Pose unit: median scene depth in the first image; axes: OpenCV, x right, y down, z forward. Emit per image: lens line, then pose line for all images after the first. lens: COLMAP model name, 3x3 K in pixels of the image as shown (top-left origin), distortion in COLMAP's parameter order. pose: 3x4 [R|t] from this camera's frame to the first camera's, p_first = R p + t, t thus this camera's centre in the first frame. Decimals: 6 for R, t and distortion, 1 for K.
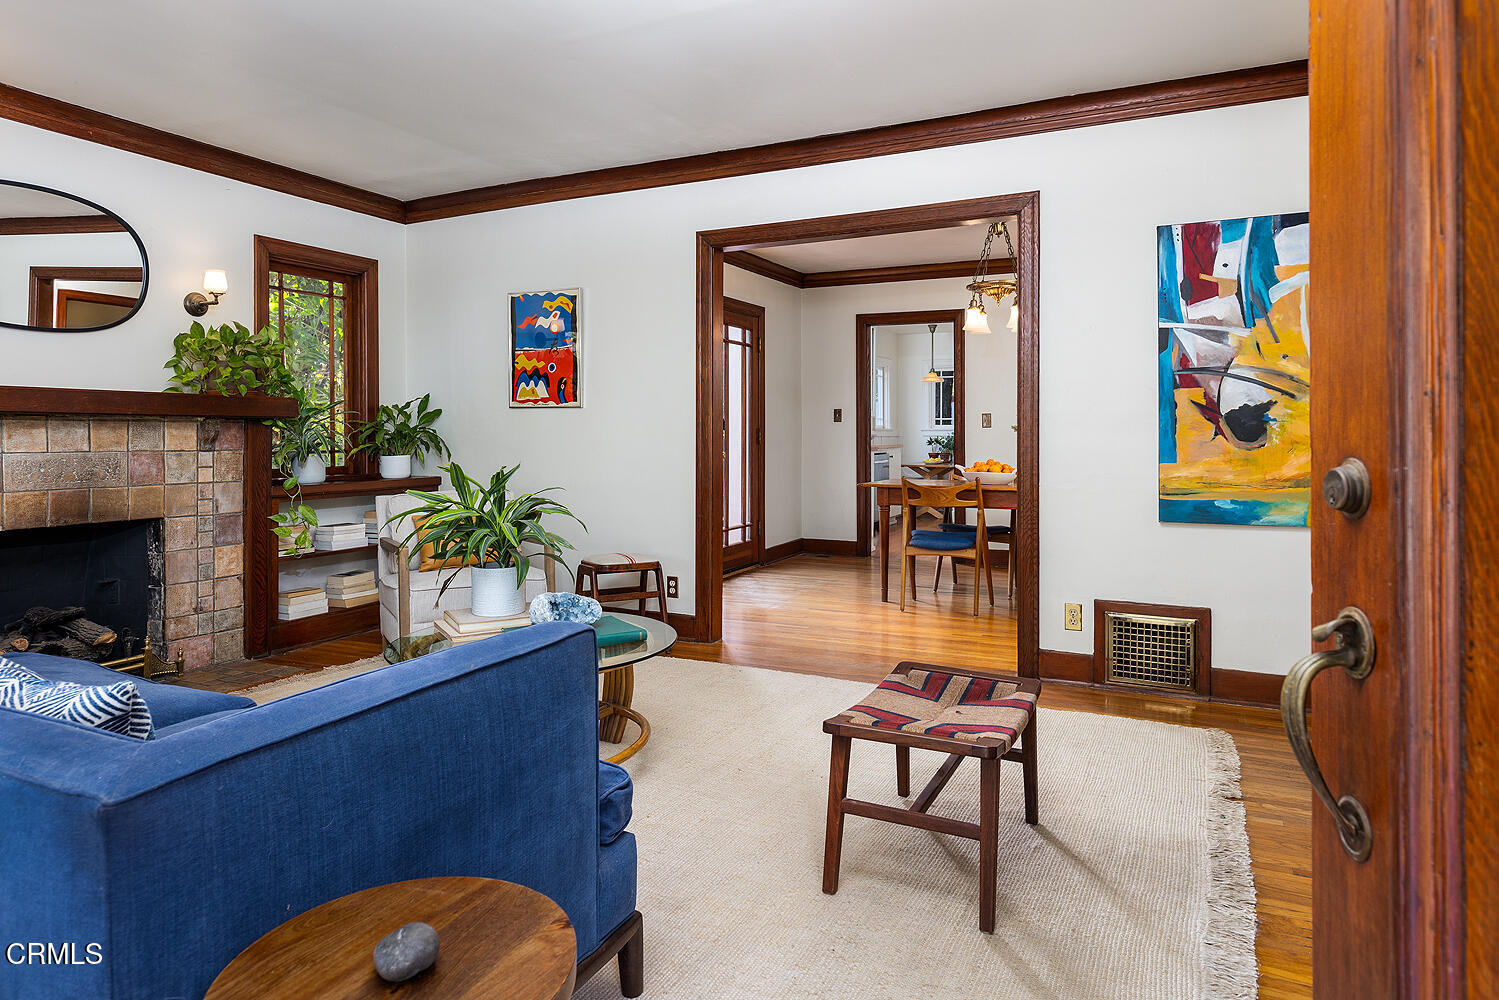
lens RADIAL K [[900.5, 0, 766.2], [0, 900.5, 429.9], [0, 0, 1]] dist [0.003415, -0.003639]
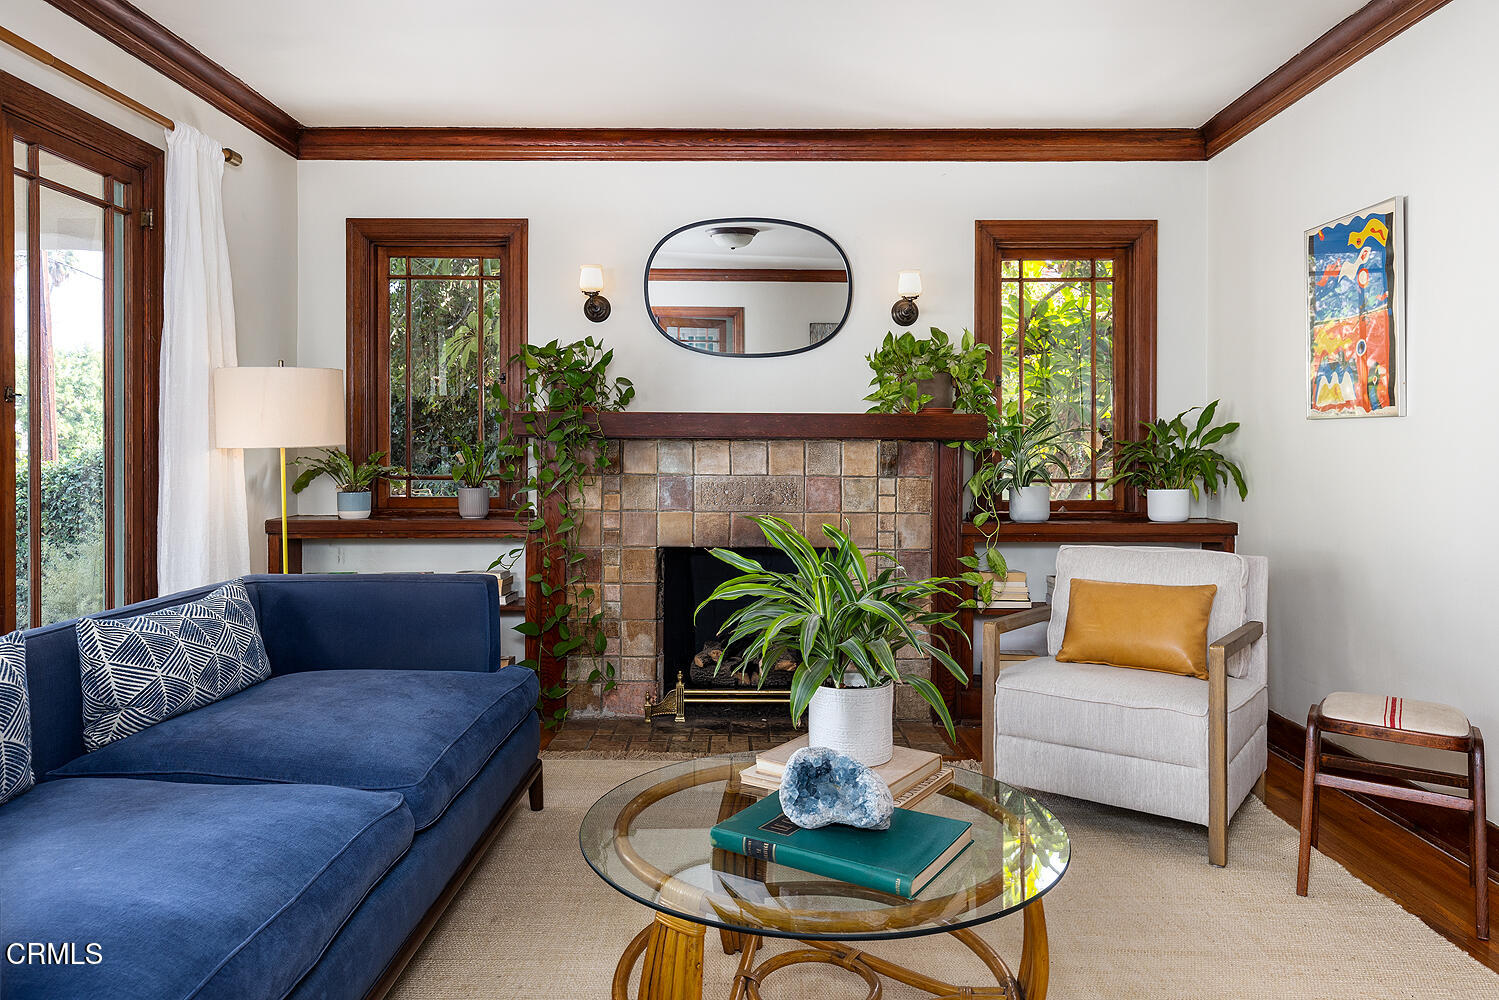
lens RADIAL K [[995.5, 0, 743.3], [0, 995.5, 450.8], [0, 0, 1]] dist [-0.000243, -0.006966]
pose [[0.409416, 0.007693, -0.912315, 0.189950], [-0.000728, 0.999967, 0.008105, -0.009208], [0.912348, -0.002654, 0.409408, 0.413996]]
